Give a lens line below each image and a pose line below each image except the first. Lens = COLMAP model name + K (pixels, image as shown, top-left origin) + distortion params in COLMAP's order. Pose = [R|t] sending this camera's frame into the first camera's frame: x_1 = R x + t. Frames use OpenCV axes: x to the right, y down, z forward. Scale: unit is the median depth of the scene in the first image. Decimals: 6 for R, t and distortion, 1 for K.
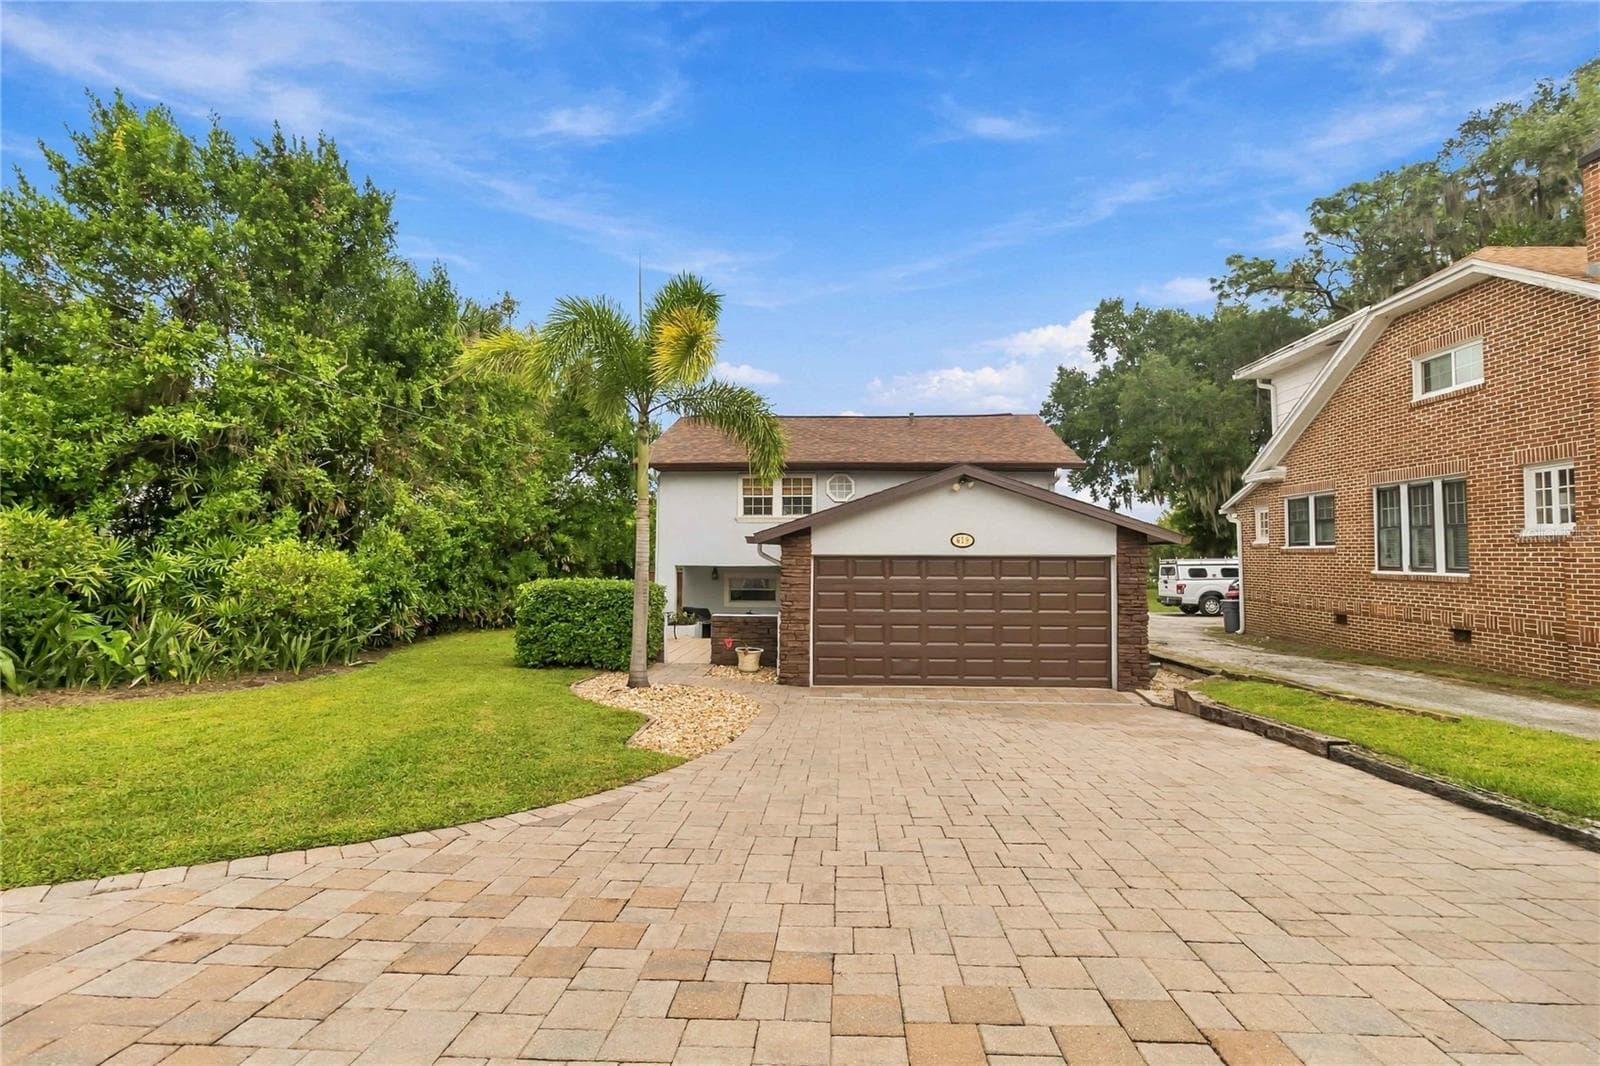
lens RADIAL K [[768.0, 0, 800.0], [0, 768.0, 533.0], [0, 0, 1]] dist [0.000811, 0.000487]
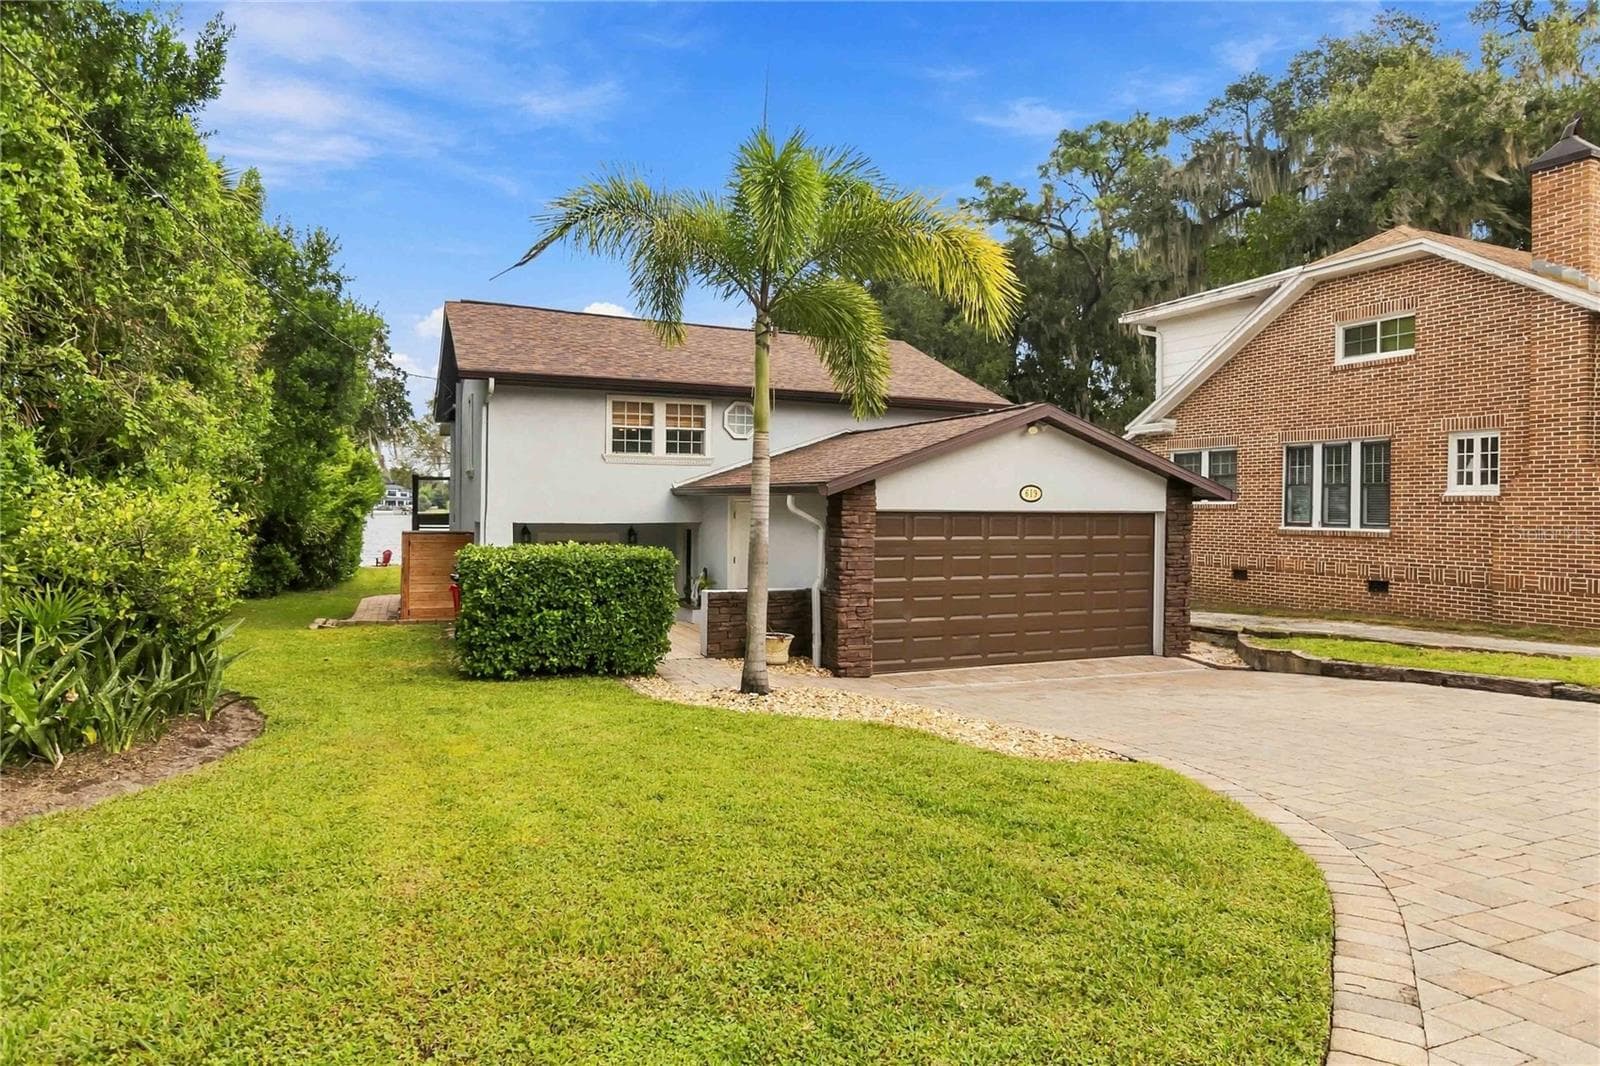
lens RADIAL K [[996.1, 0, 800.0], [0, 996.1, 533.0], [0, 0, 1]] dist [-0.000457, 0.000451]
pose [[0.885906, -0.007321, 0.463807, -0.479463], [-0.018295, 0.998546, 0.050706, 0.001865], [-0.463504, -0.053406, 0.884484, 0.128673]]
